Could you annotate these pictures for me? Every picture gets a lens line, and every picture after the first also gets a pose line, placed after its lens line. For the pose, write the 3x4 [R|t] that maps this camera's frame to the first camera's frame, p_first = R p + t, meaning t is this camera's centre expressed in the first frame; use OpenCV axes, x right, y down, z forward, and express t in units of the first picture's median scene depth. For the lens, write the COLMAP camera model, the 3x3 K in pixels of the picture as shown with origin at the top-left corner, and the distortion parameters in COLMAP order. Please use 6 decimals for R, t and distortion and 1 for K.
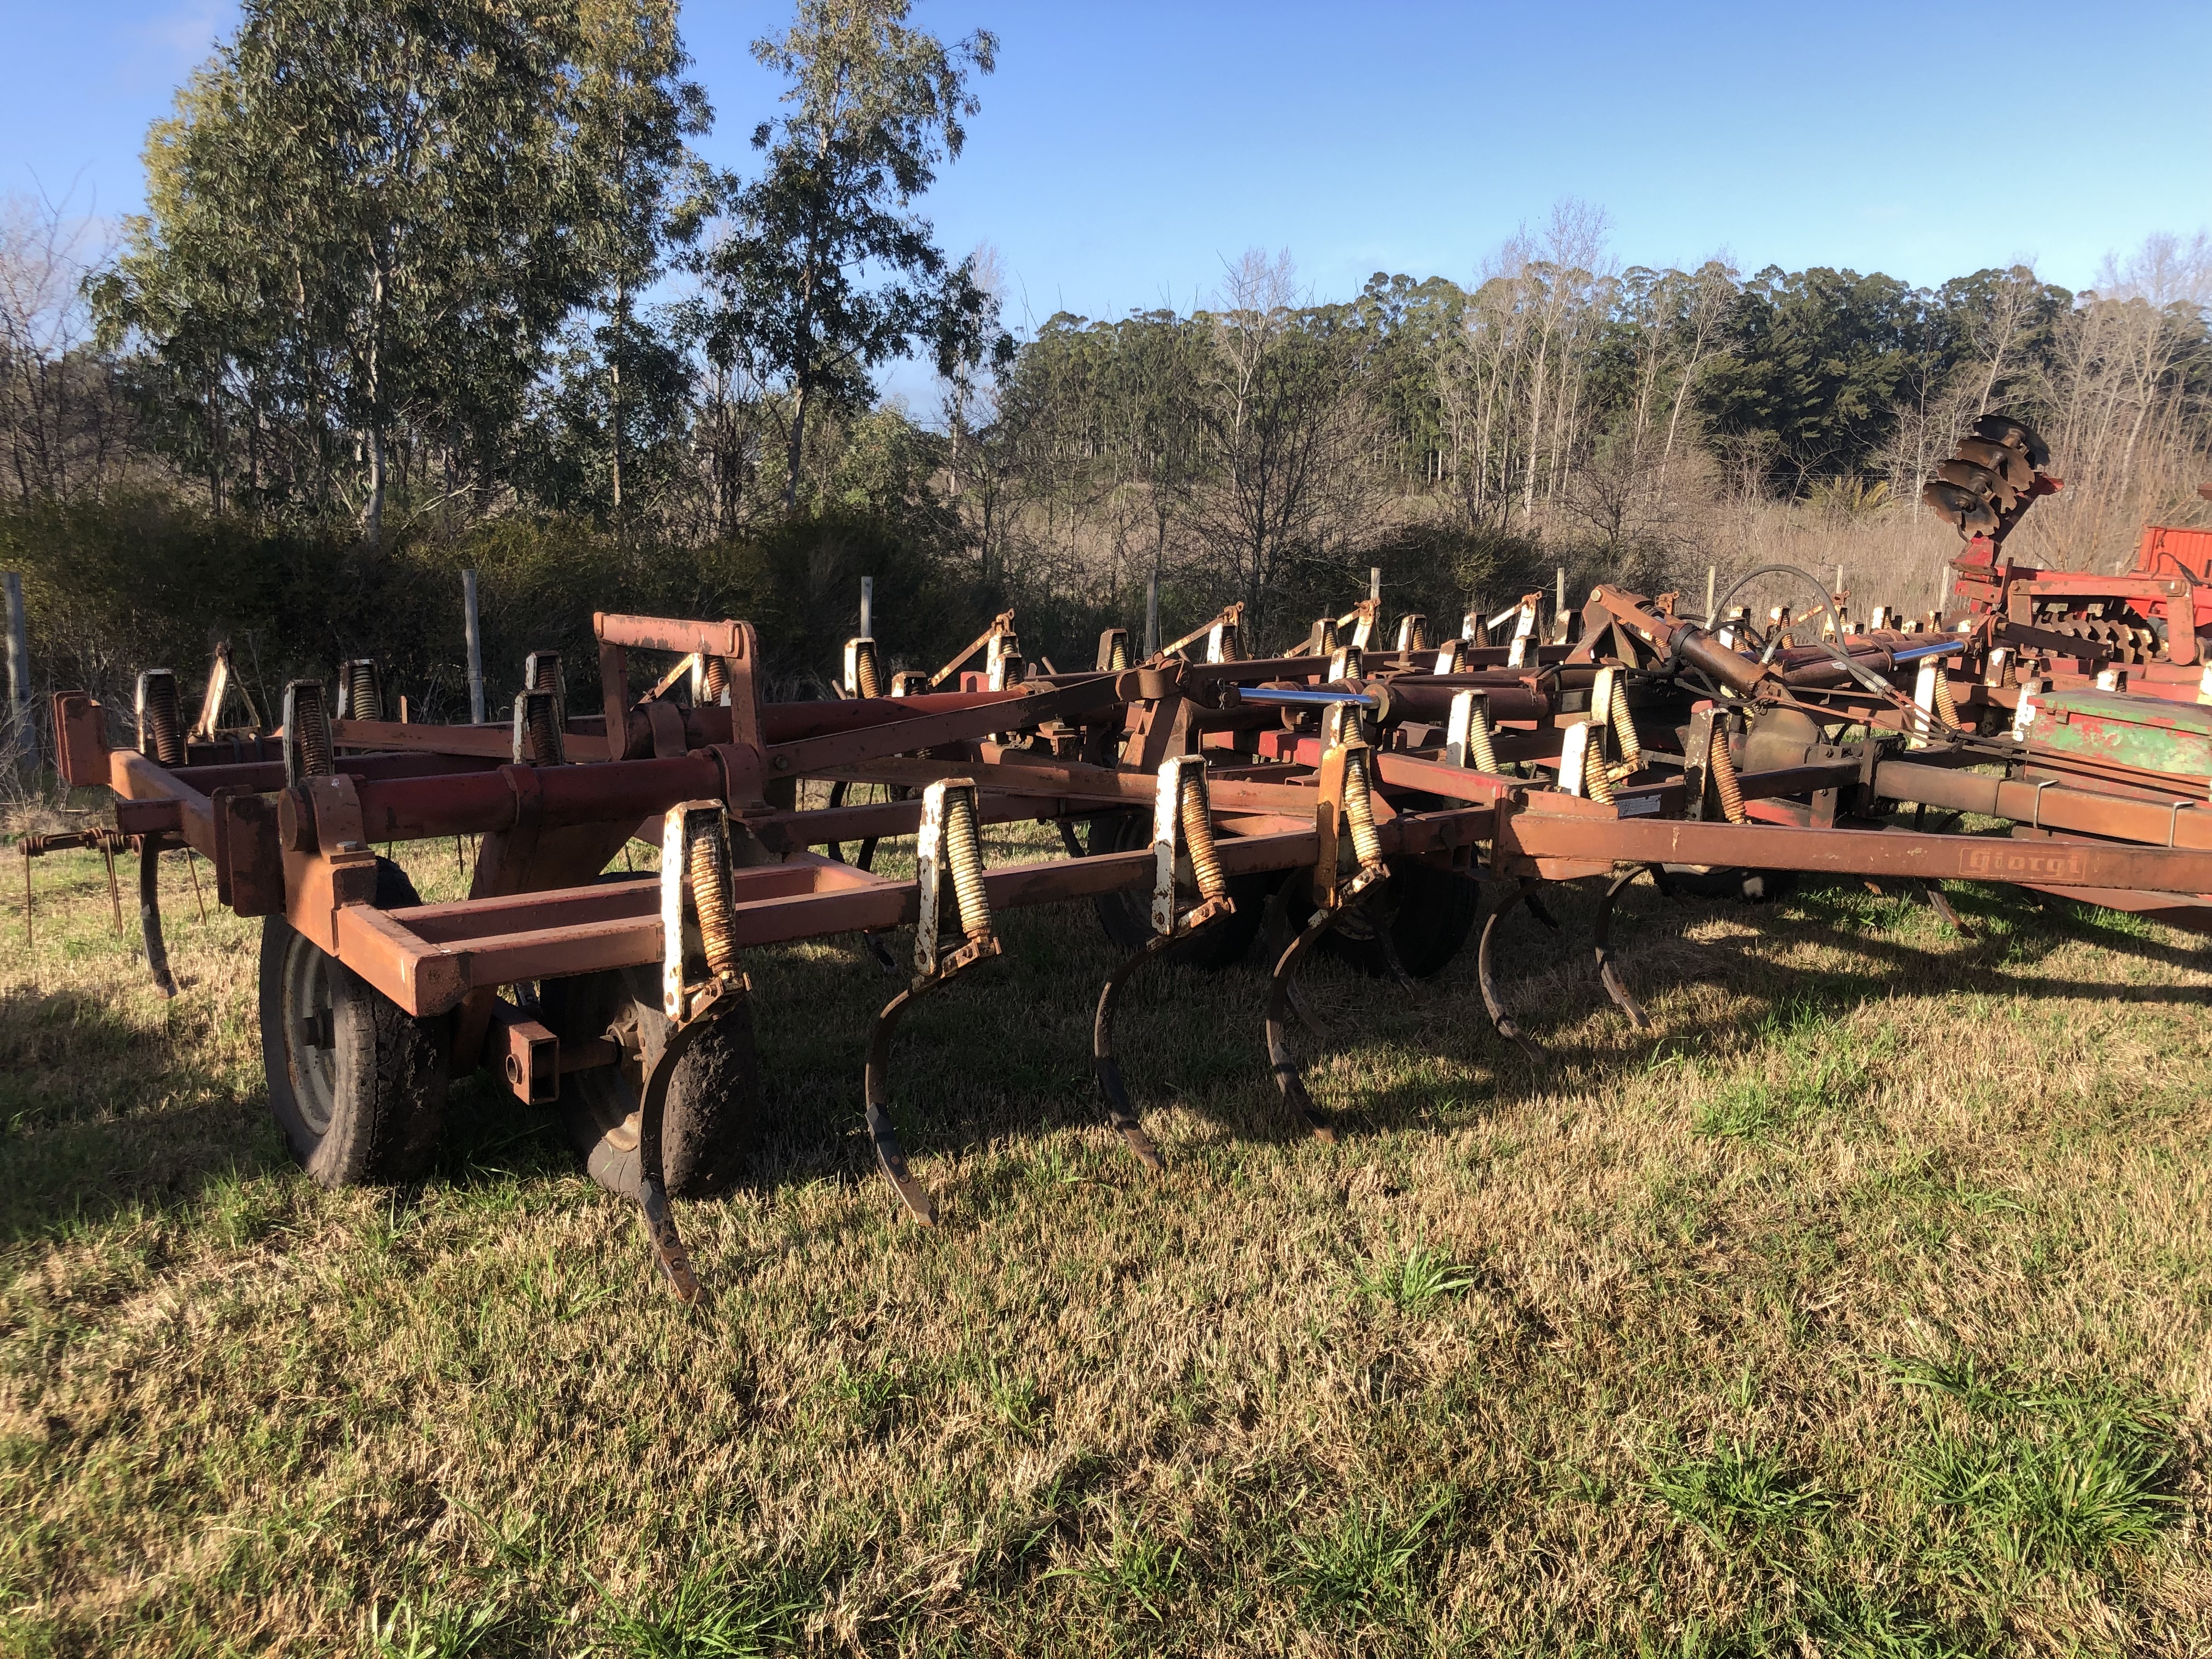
lens RADIAL K [[1804.5, 0, 1099.6], [0, 1804.5, 829.8], [0, 0, 1]] dist [0.031718, -0.013507]
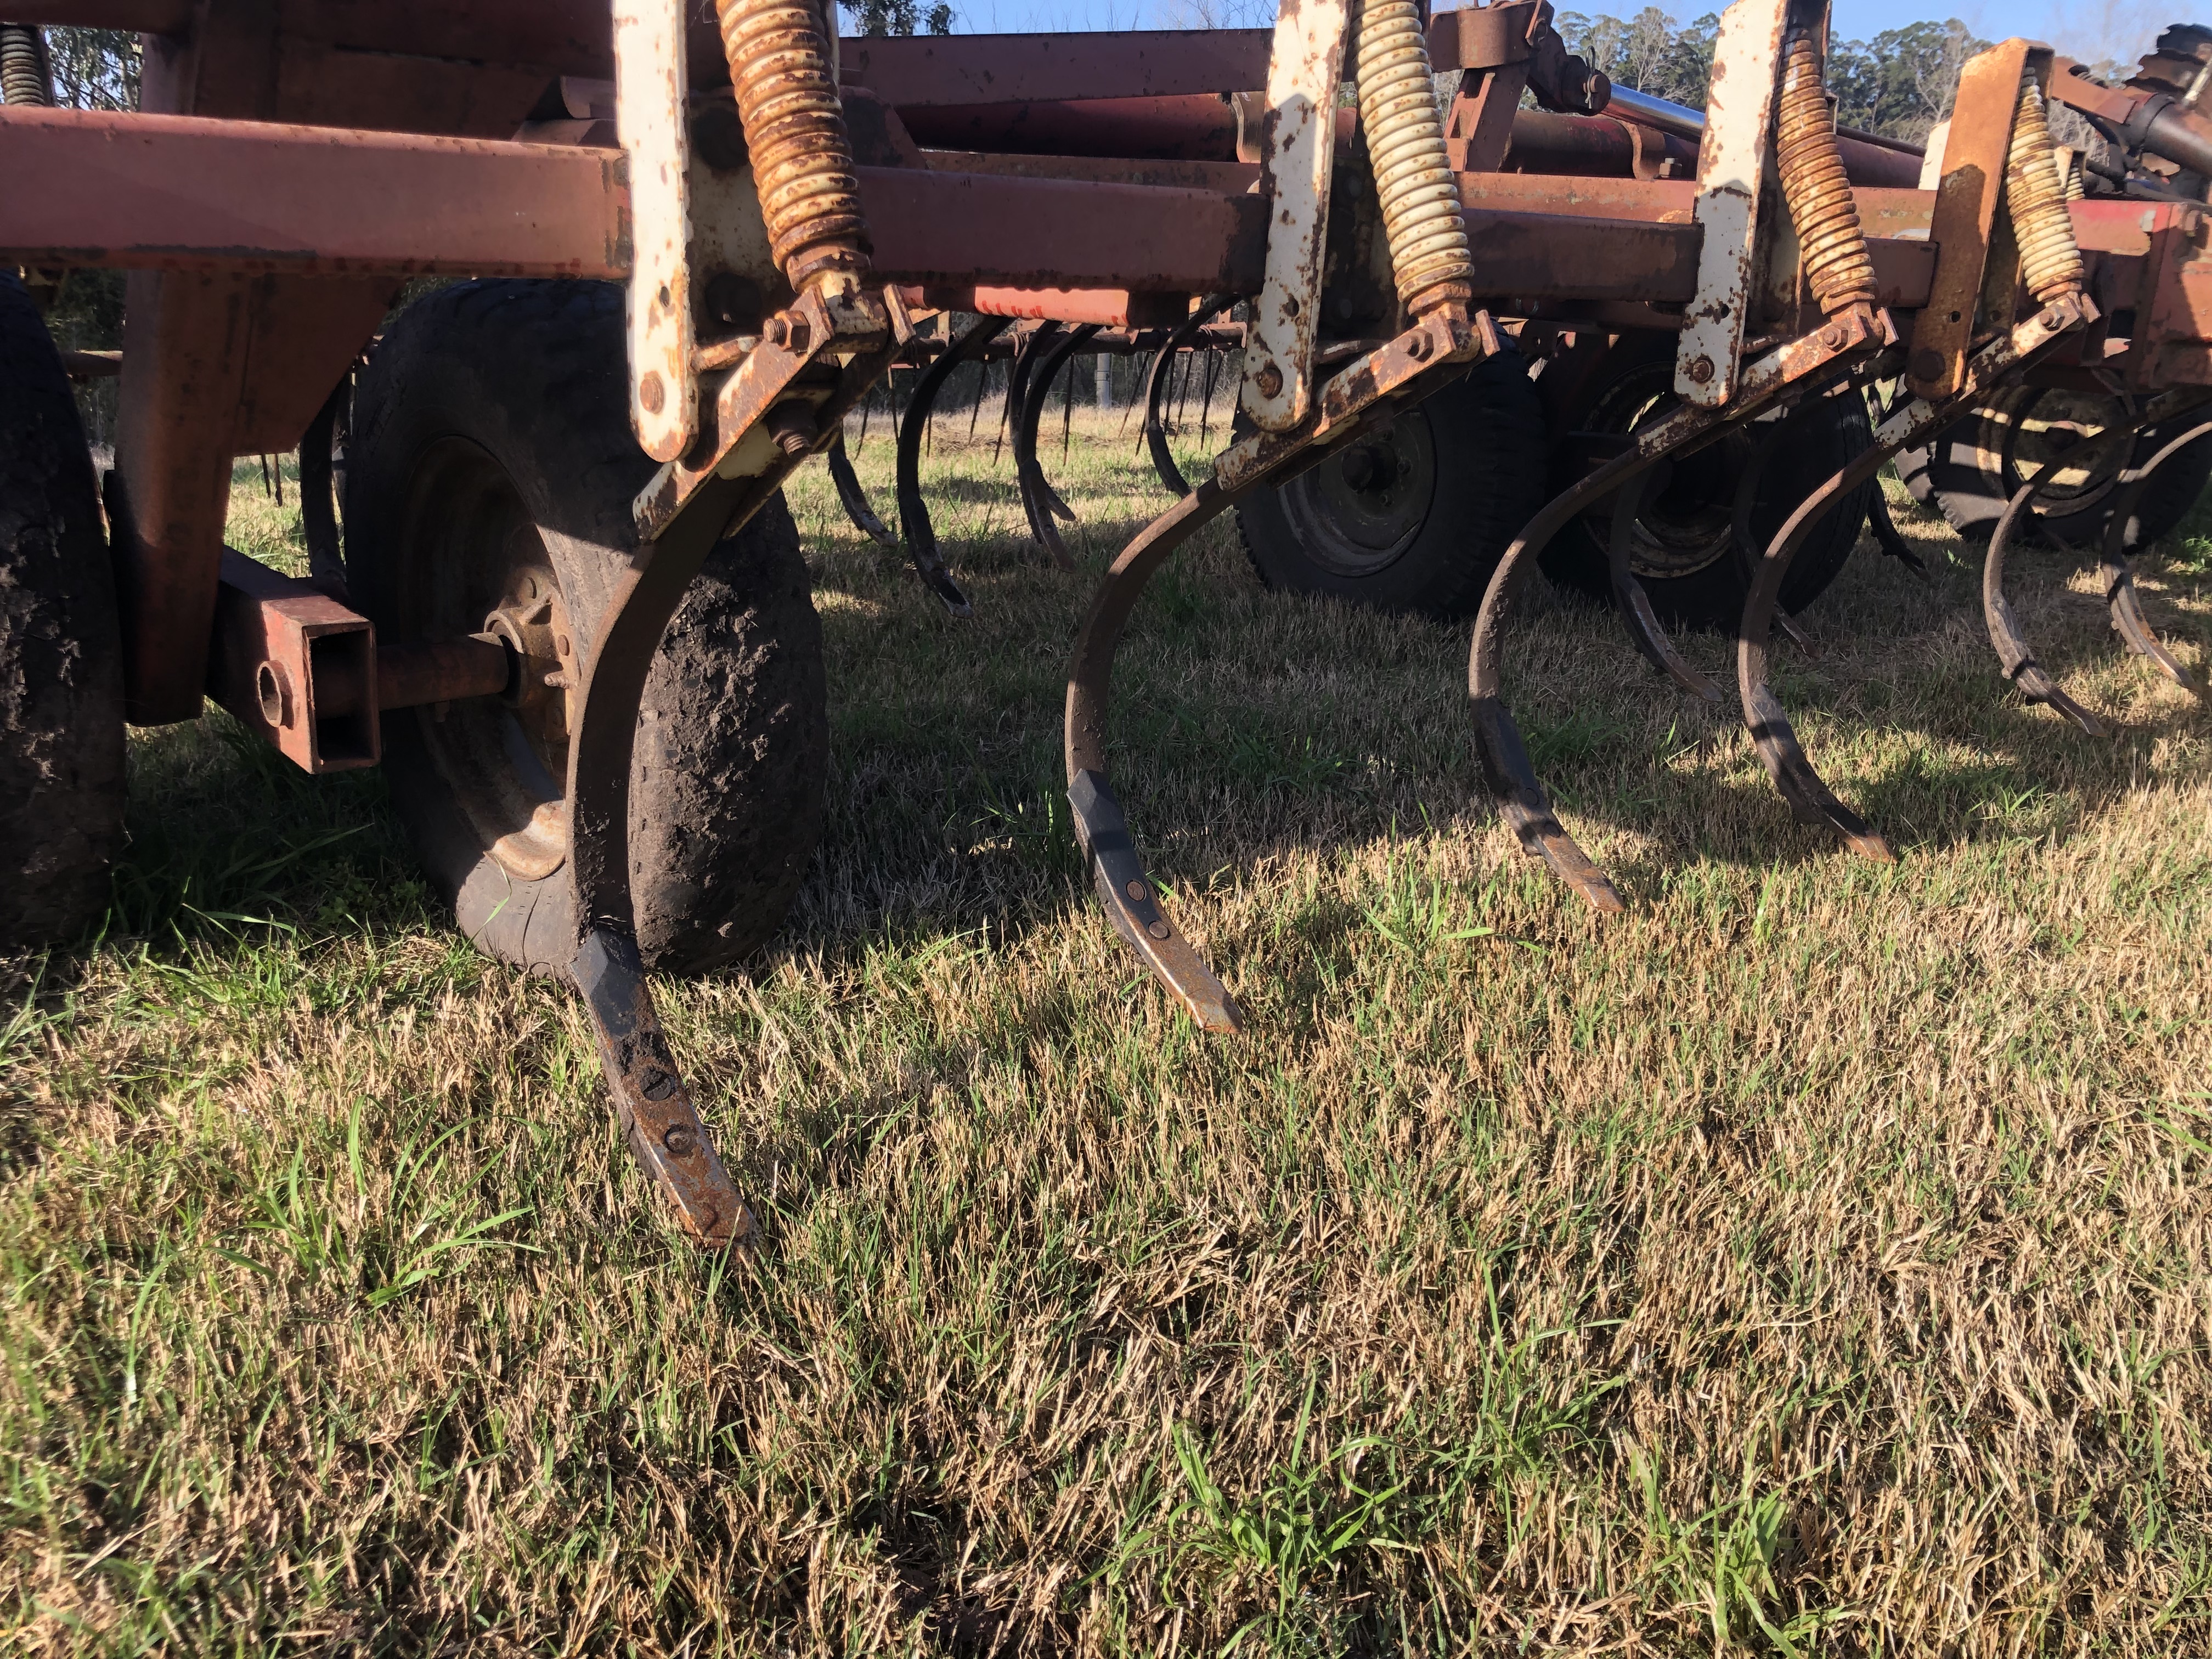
lens RADIAL K [[1804.5, 0, 1107.6], [0, 1804.5, 822.8], [0, 0, 1]] dist [0.031718, -0.013507]
pose [[0.998619, -0.003943, 0.052390, -0.151986], [-0.002461, 0.992574, 0.121614, 0.116252], [-0.052480, -0.121574, 0.991194, 0.580777]]
